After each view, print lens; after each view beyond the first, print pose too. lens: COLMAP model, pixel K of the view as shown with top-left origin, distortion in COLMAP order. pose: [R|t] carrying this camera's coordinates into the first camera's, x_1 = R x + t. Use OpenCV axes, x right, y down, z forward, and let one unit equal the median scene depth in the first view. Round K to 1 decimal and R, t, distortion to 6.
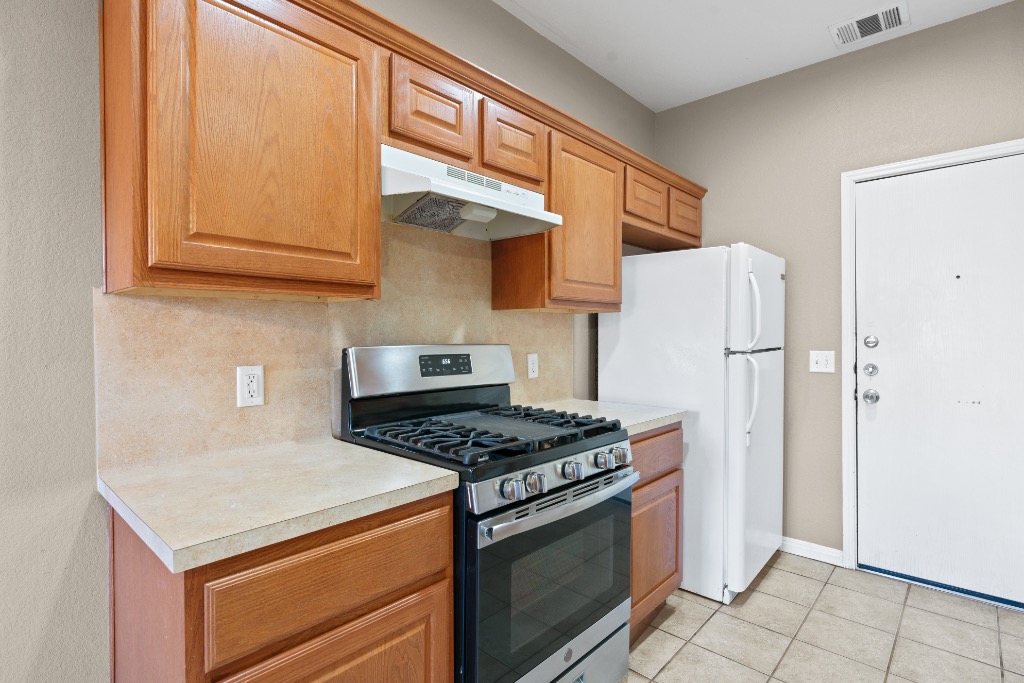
lens RADIAL K [[508.3, 0, 510.0], [0, 508.3, 343.8], [0, 0, 1]] dist [-0.001311, 0.000076]
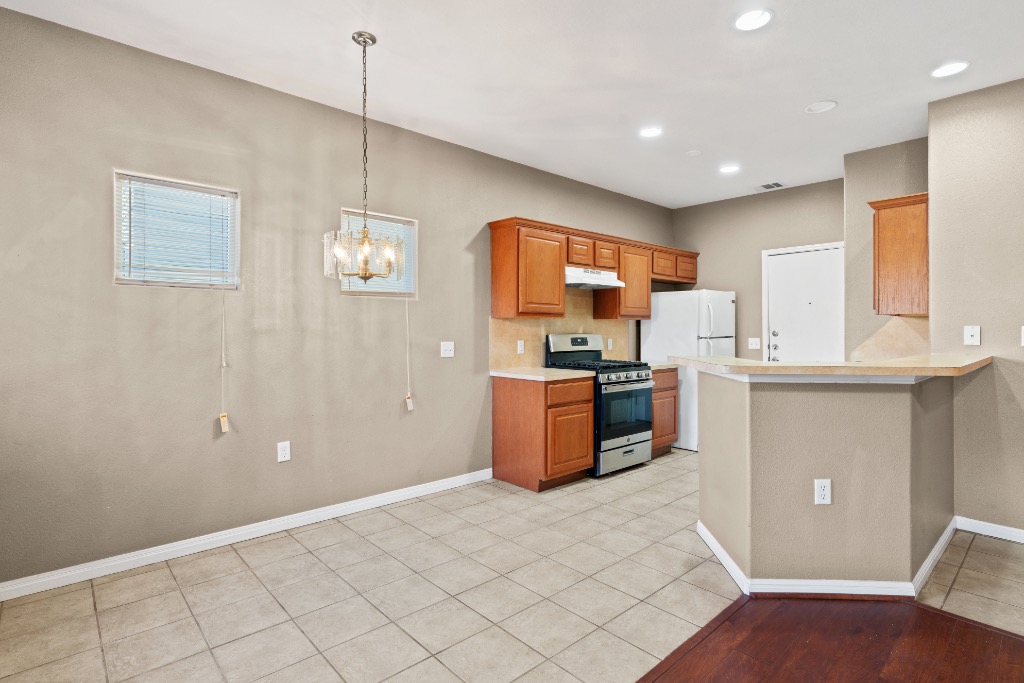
lens RADIAL K [[508.3, 0, 514.0], [0, 508.3, 330.4], [0, 0, 1]] dist [-0.001311, 0.000076]
pose [[0.996343, 0.000579, -0.085438, -0.221441], [-0.002055, 0.999850, -0.017192, 0.027911], [0.085415, 0.017305, 0.996195, -1.502768]]
